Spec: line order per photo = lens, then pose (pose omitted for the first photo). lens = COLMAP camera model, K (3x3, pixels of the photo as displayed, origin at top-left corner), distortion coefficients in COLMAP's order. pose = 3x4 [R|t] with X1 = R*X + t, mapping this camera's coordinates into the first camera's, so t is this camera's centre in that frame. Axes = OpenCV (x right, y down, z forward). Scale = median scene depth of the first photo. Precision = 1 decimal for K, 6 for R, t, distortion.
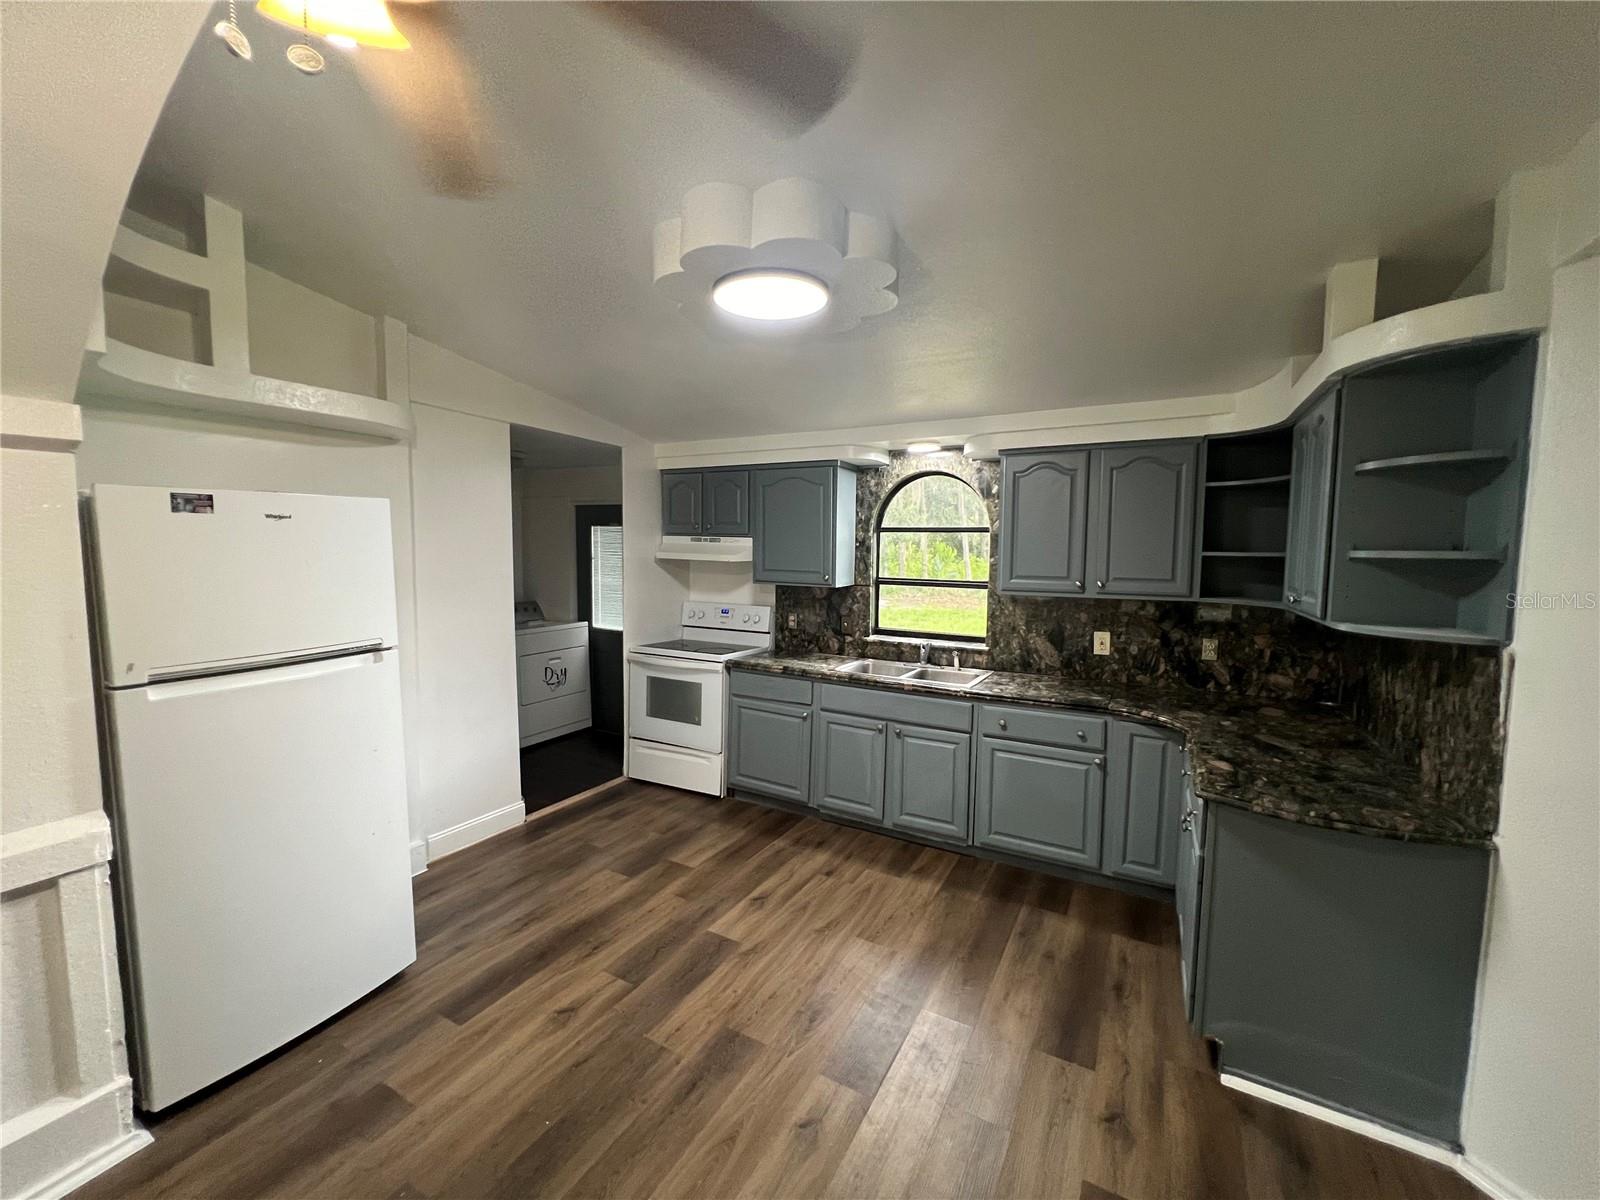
lens RADIAL K [[642.2, 0, 797.3], [0, 642.2, 594.5], [0, 0, 1]] dist [-0.002375, 0.000109]
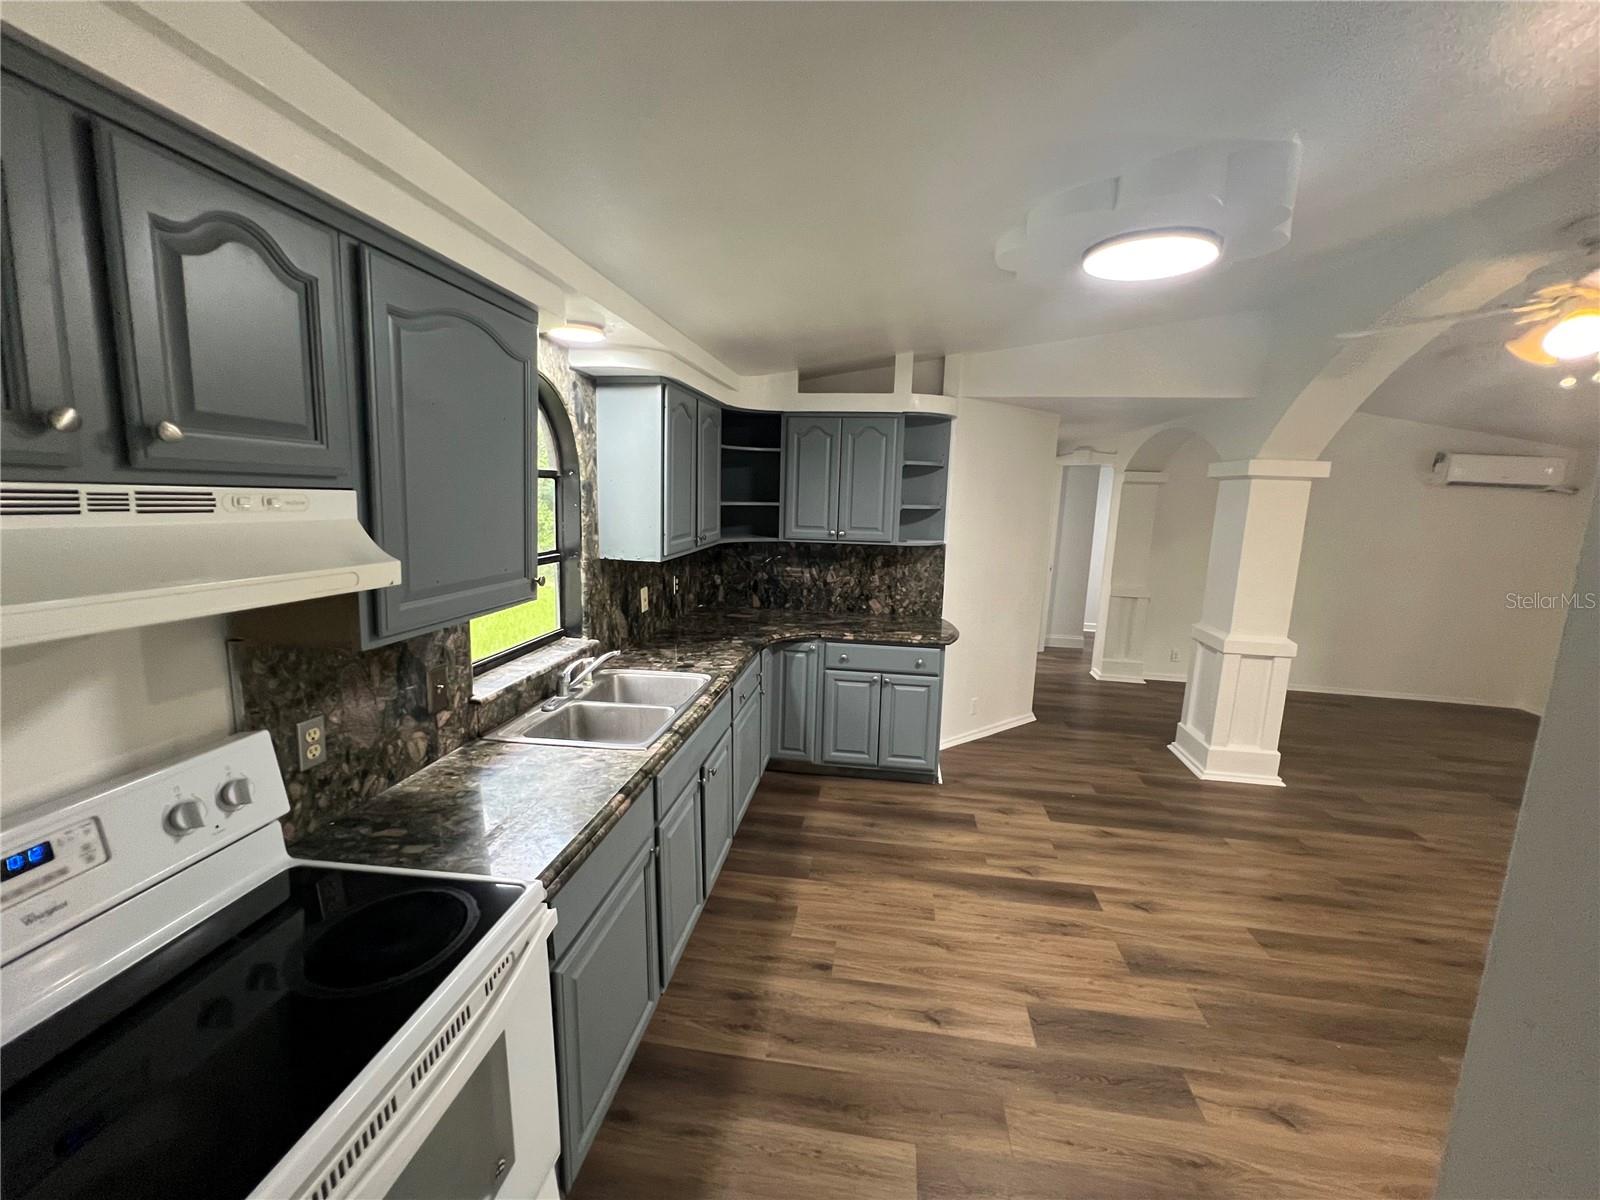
lens RADIAL K [[642.2, 0, 797.3], [0, 642.2, 594.5], [0, 0, 1]] dist [-0.002375, 0.000109]
pose [[-0.353854, -0.171945, 0.919360, -0.425274], [0.038883, 0.979402, 0.198141, -0.097725], [-0.934492, 0.105861, -0.339879, 0.978011]]
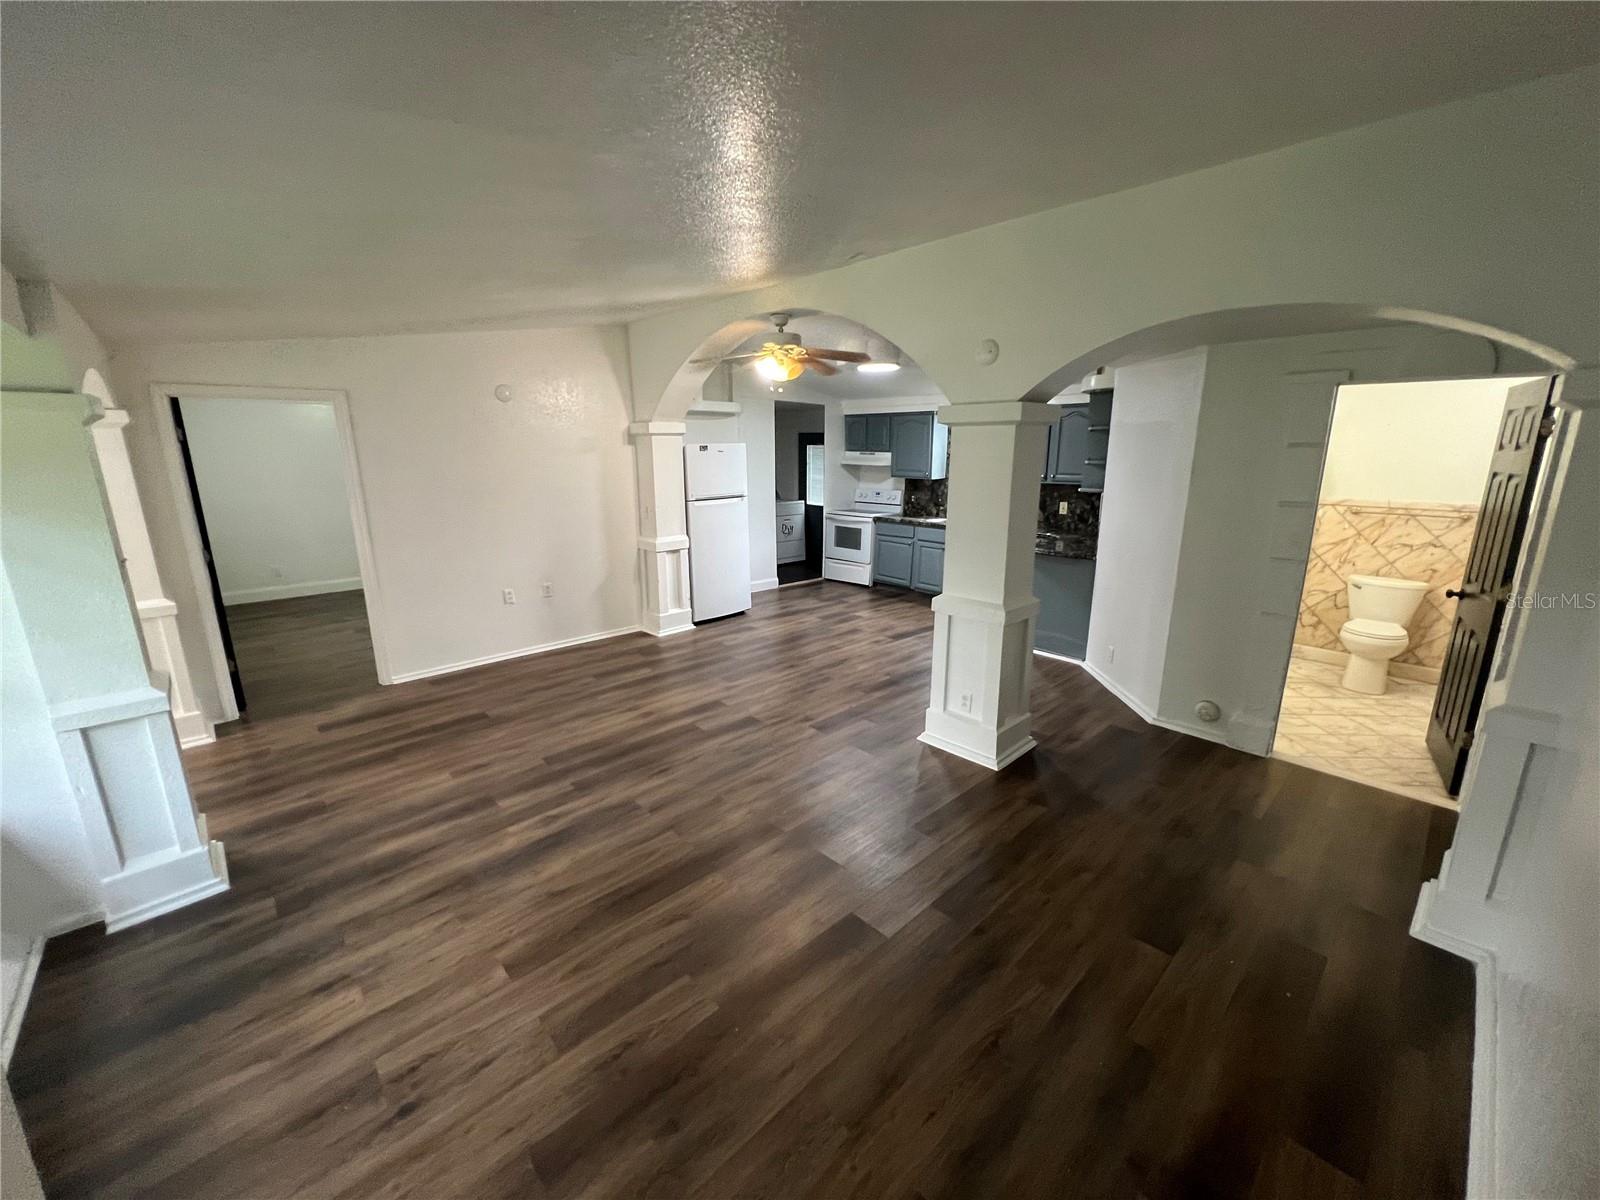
lens RADIAL K [[642.2, 0, 797.3], [0, 642.2, 594.5], [0, 0, 1]] dist [-0.002375, 0.000109]
pose [[0.953459, 0.056897, -0.296104, 0.263727], [-0.013305, 0.989017, 0.147199, 0.052682], [0.301228, -0.136409, 0.943745, -0.967323]]
